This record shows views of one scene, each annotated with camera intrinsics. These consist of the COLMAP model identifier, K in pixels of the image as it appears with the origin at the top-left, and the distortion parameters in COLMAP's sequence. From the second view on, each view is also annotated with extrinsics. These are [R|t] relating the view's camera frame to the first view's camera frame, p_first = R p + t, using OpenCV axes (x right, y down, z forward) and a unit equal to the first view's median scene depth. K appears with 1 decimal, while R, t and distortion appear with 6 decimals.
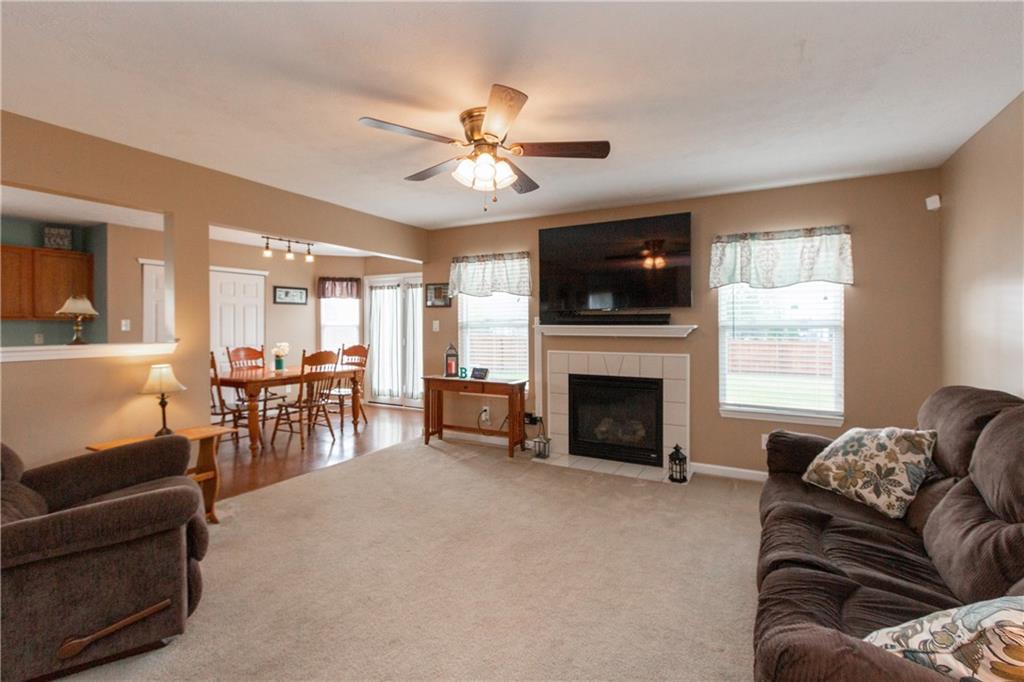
lens RADIAL K [[477.4, 0, 501.1], [0, 477.4, 330.4], [0, 0, 1]] dist [0.010643, -0.000081]
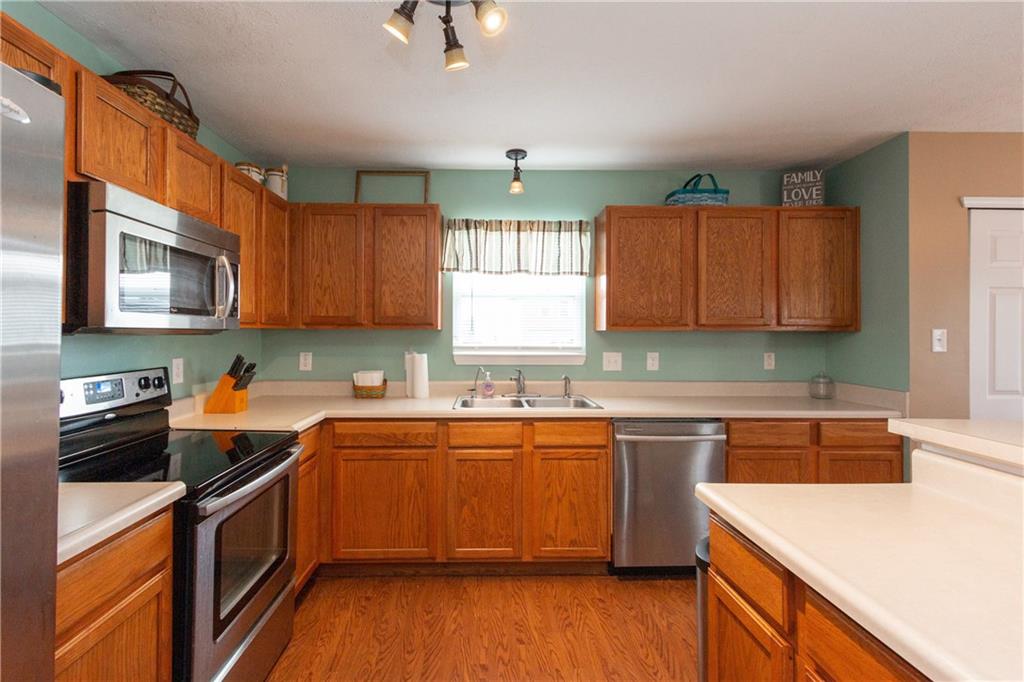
lens RADIAL K [[477.4, 0, 501.1], [0, 477.4, 330.4], [0, 0, 1]] dist [0.010643, -0.000081]
pose [[0.533556, -0.000471, -0.845765, -0.477232], [-0.014143, 0.999855, -0.009479, -0.007897], [0.845646, 0.017019, 0.533472, 0.296122]]
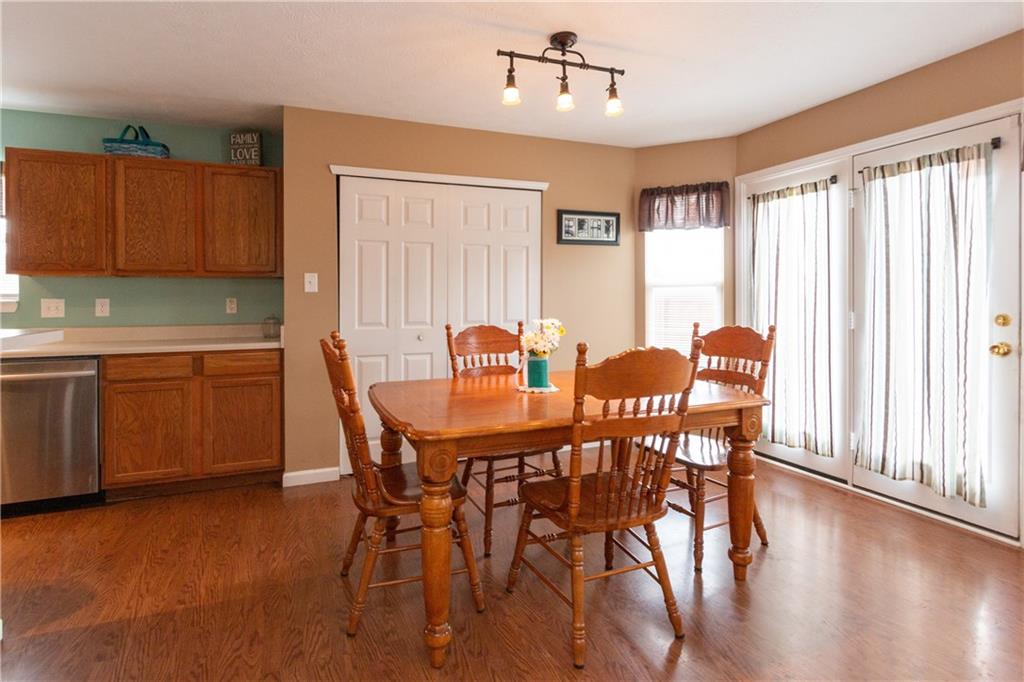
lens RADIAL K [[501.3, 0, 489.9], [0, 501.3, 301.6], [0, 0, 1]] dist [0.000487, -0.000494]
pose [[0.783646, -0.000942, -0.621207, -0.189142], [-0.002760, 0.999984, -0.004999, 0.011264], [0.621201, 0.005633, 0.783631, 0.518541]]
